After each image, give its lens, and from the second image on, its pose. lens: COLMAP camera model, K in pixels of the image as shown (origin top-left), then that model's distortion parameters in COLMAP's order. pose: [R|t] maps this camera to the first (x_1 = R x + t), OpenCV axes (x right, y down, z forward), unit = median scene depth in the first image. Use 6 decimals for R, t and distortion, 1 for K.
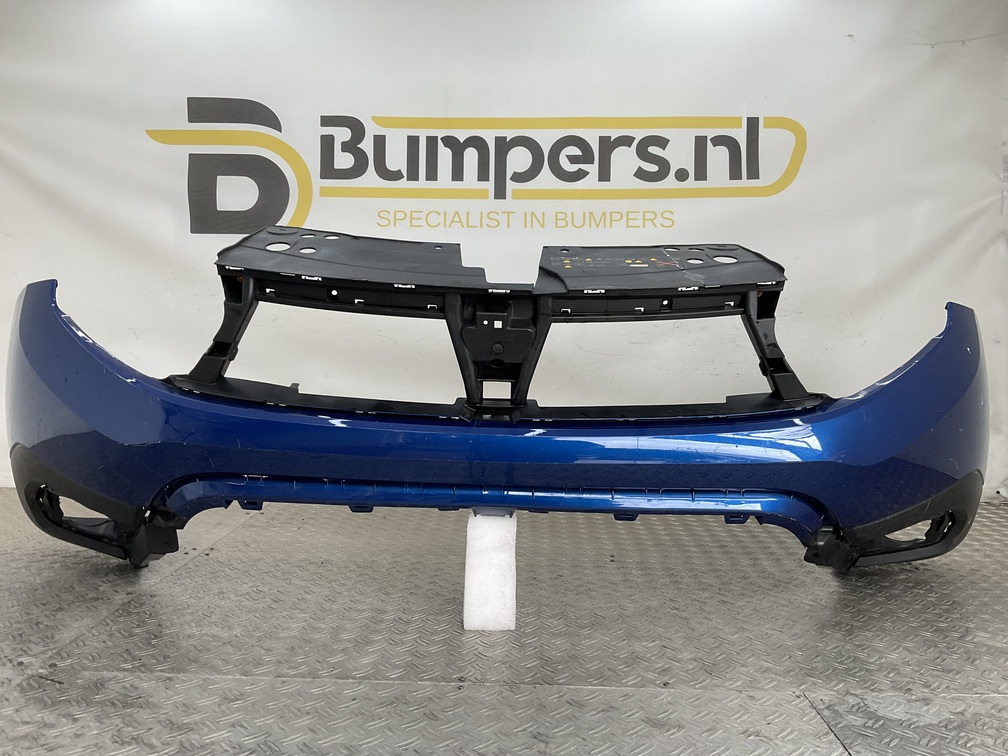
lens RADIAL K [[813.9, 0, 506.6], [0, 813.9, 399.7], [0, 0, 1]] dist [0.069695, -0.134358]
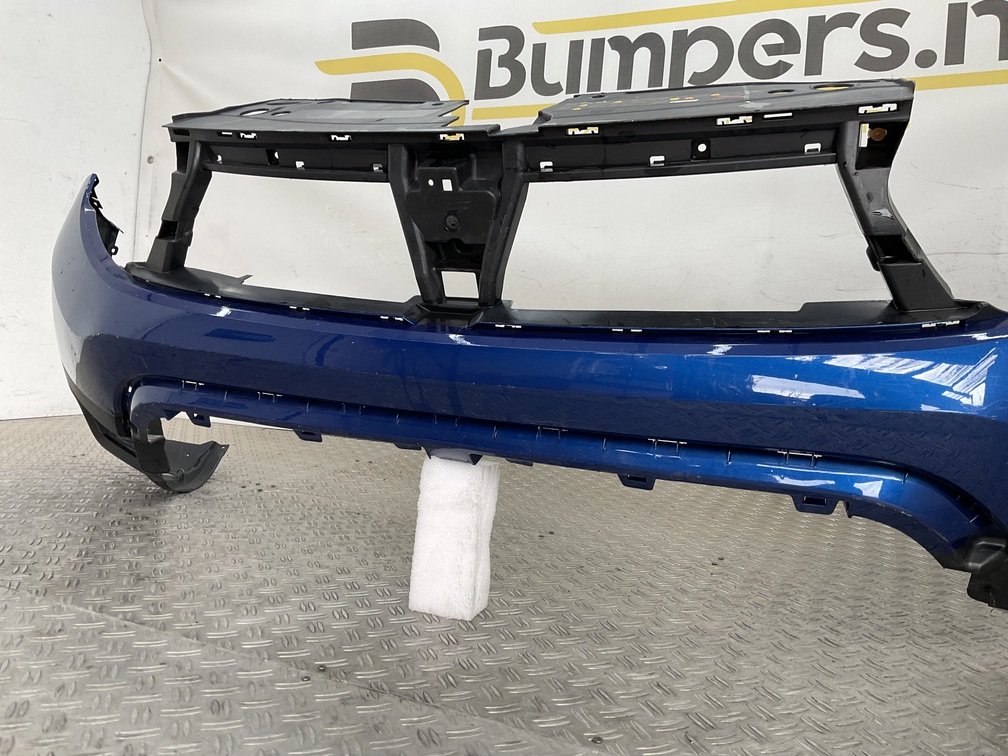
lens RADIAL K [[813.9, 0, 506.6], [0, 813.9, 399.7], [0, 0, 1]] dist [0.069695, -0.134358]
pose [[0.920448, 0.069720, -0.384596, 0.173743], [-0.070547, 0.997437, 0.011980, 0.043807], [0.384445, 0.016105, 0.923007, 0.197577]]
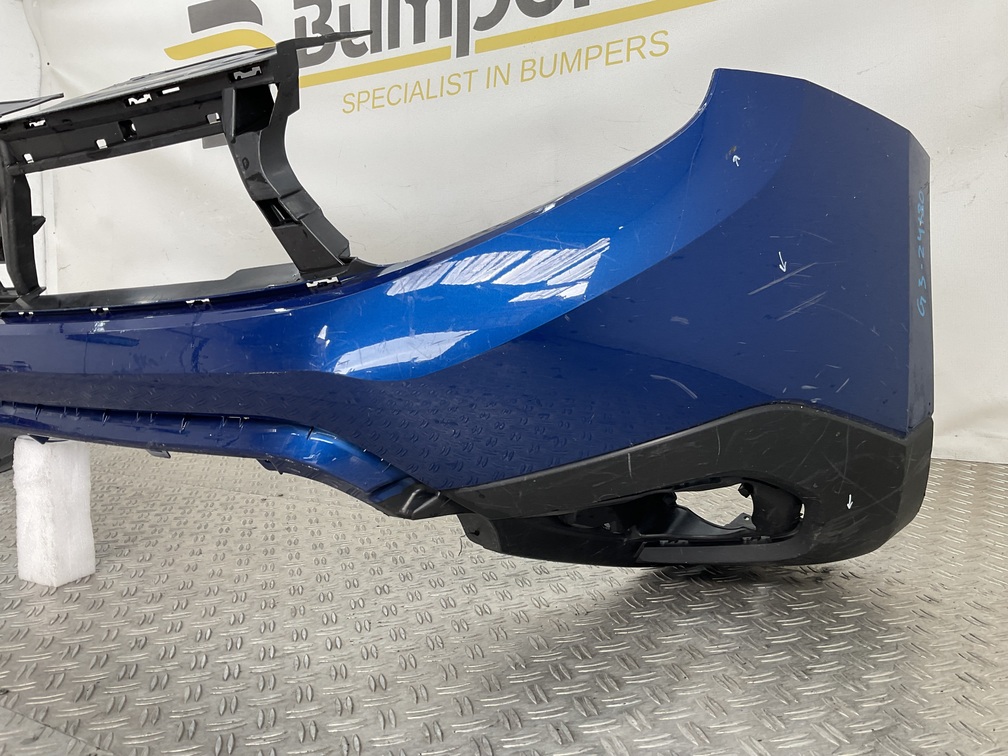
lens RADIAL K [[813.9, 0, 506.6], [0, 813.9, 399.7], [0, 0, 1]] dist [0.069695, -0.134358]
pose [[0.871360, 0.029862, -0.489735, 0.433674], [0.007170, 0.997265, 0.073566, 0.028695], [0.490593, -0.067614, 0.868762, 0.310540]]
